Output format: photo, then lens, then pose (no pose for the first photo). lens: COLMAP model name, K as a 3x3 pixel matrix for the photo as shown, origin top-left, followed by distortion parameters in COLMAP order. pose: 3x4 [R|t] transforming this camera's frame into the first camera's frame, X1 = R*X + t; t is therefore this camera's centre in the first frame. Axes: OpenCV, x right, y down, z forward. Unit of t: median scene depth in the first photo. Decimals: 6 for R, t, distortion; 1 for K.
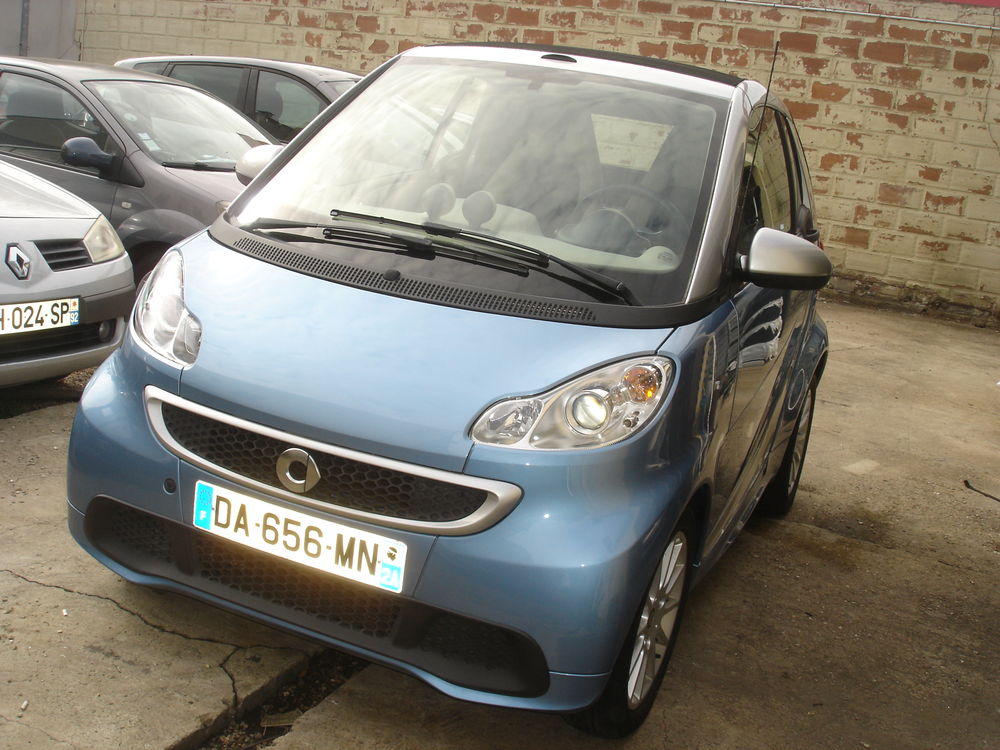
lens RADIAL K [[1138.0, 0, 500.0], [0, 1138.0, 375.0], [0, 0, 1]] dist [-0.108478, -0.021550]
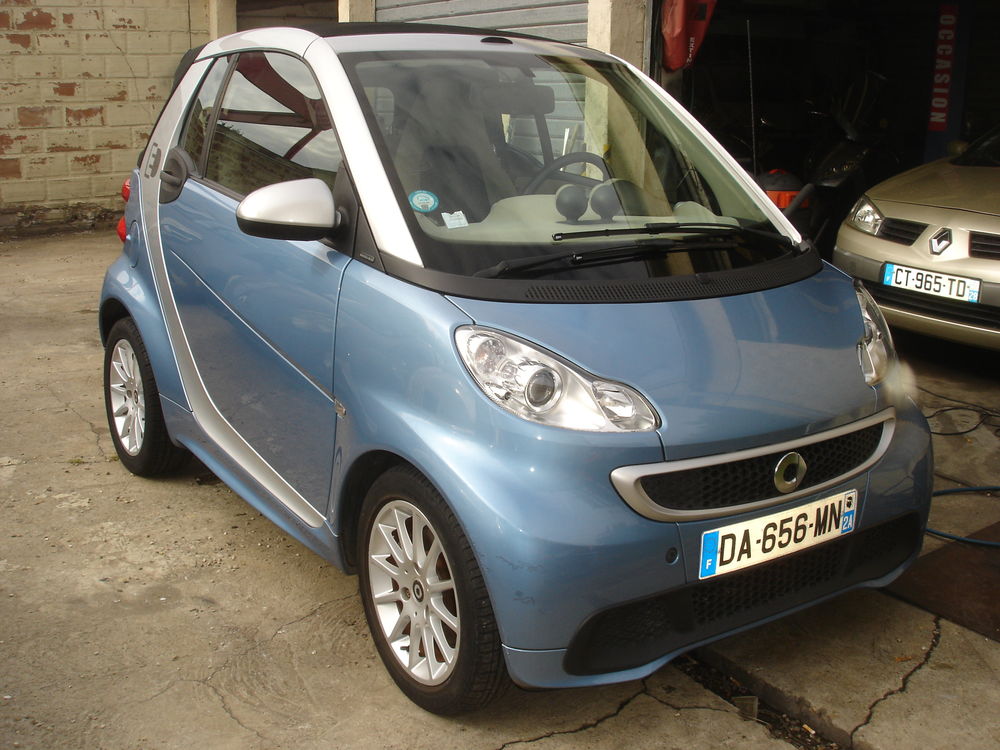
lens RADIAL K [[1138.0, 0, 500.0], [0, 1138.0, 375.0], [0, 0, 1]] dist [-0.108478, -0.021550]
pose [[0.534266, -0.327605, 0.779252, -0.257081], [0.246570, 0.942155, 0.227039, -0.071139], [-0.808556, 0.070841, 0.584139, 0.135768]]
